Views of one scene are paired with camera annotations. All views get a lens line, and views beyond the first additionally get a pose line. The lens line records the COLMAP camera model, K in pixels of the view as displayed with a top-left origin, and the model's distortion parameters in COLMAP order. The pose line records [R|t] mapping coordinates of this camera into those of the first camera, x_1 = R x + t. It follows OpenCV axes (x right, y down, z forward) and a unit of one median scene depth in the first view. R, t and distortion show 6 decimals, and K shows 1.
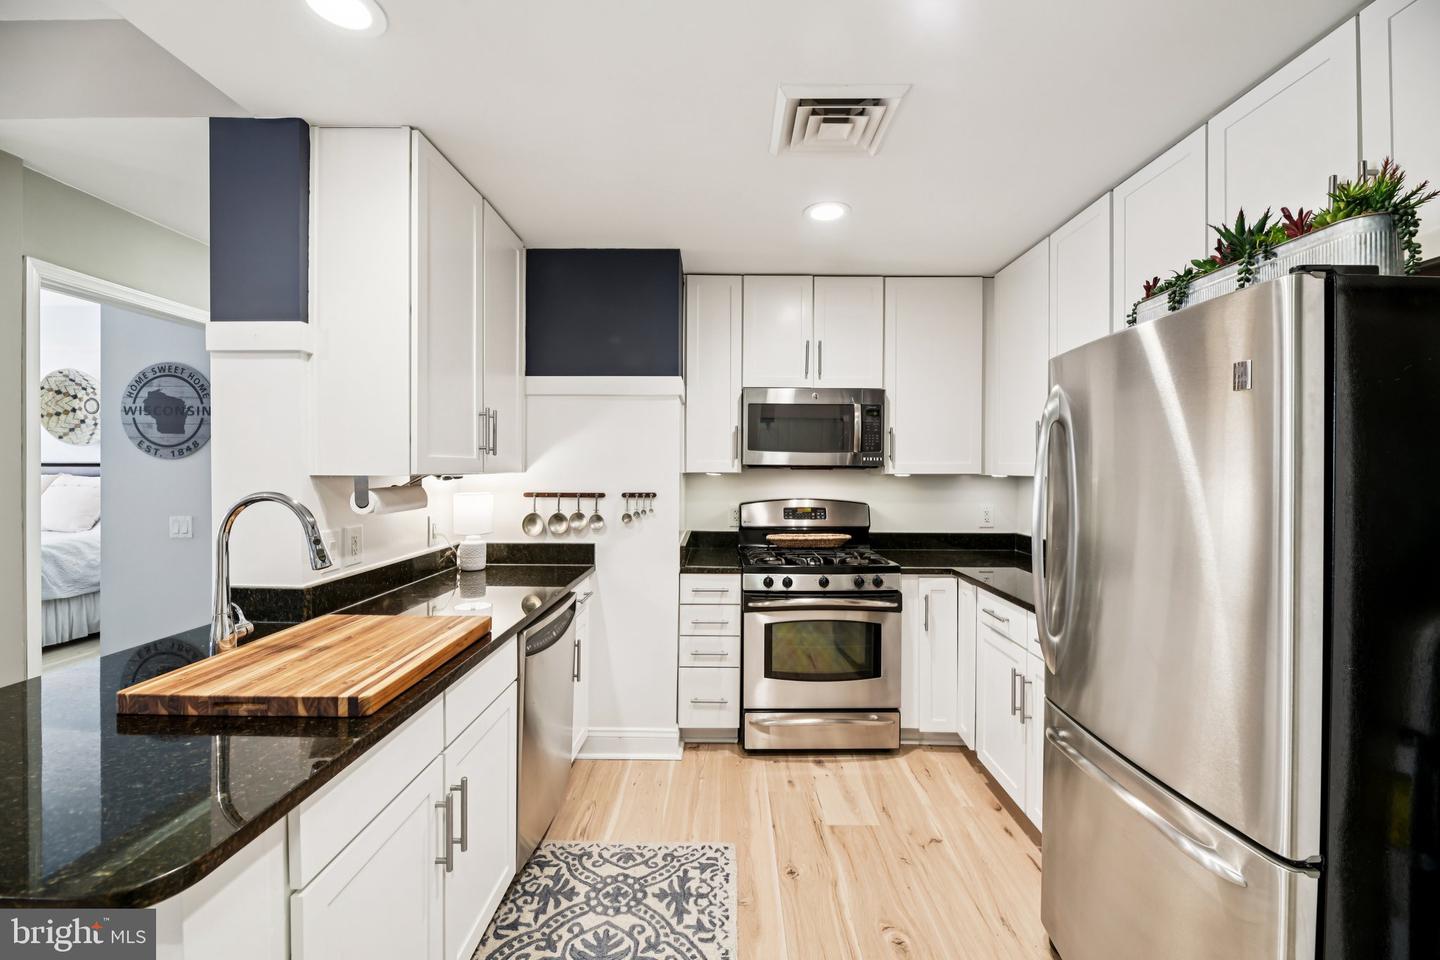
lens RADIAL K [[581.2, 0, 717.5], [0, 581.2, 470.3], [0, 0, 1]] dist [0.001518, -0.001898]
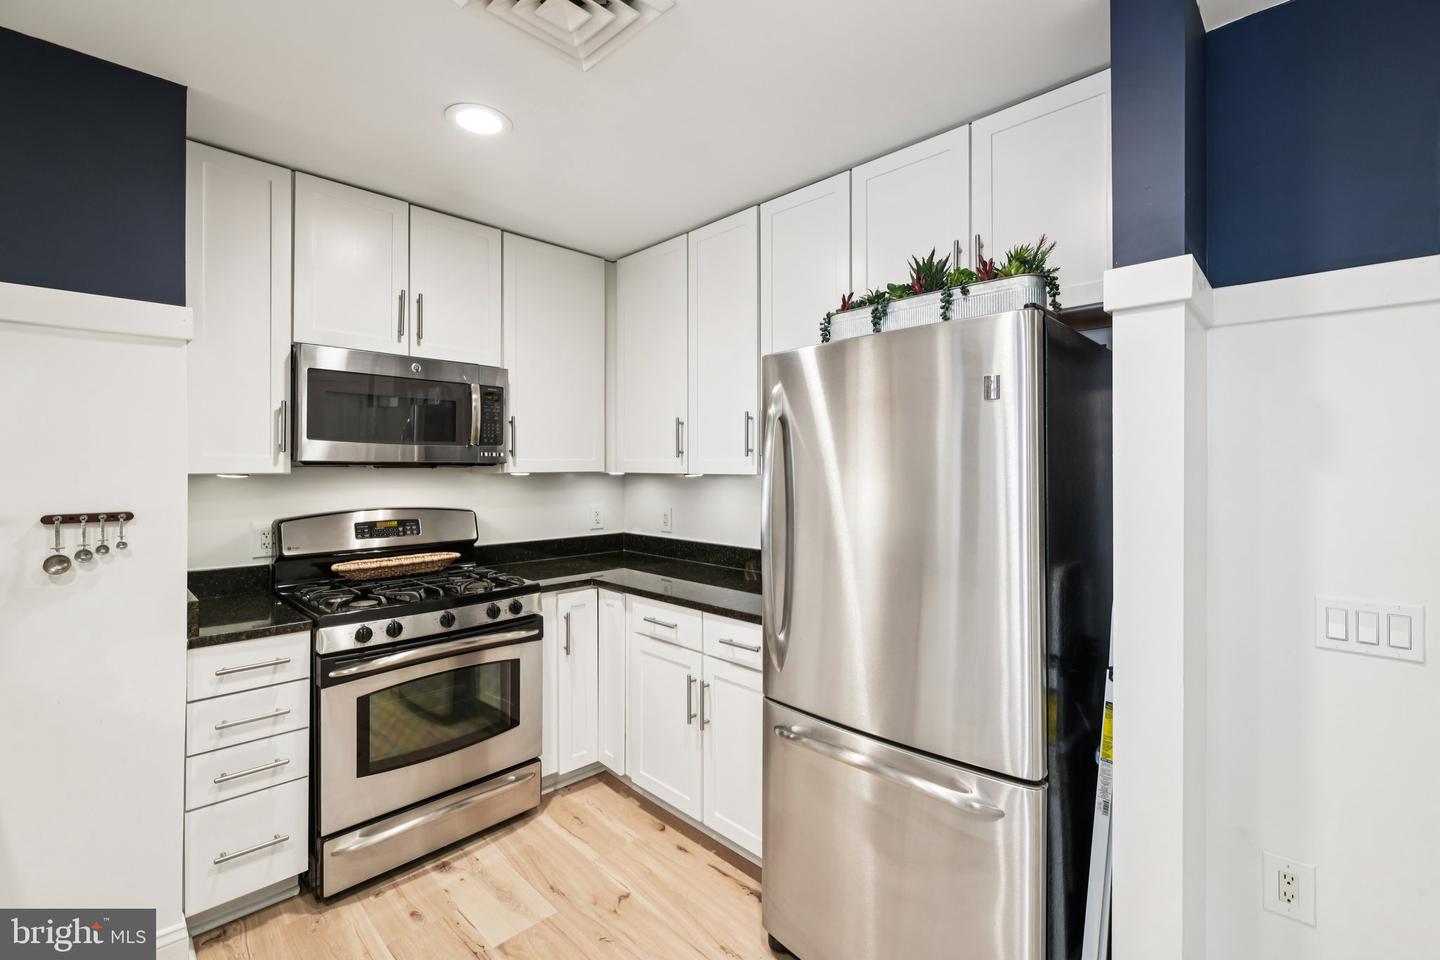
lens RADIAL K [[630.1, 0, 727.8], [0, 630.1, 464.8], [0, 0, 1]] dist [0.001250, -0.001264]
pose [[0.689986, -0.001874, 0.723821, -0.150627], [0.005852, 0.999978, -0.002990, -0.000612], [-0.723799, 0.006299, 0.689982, 0.183931]]
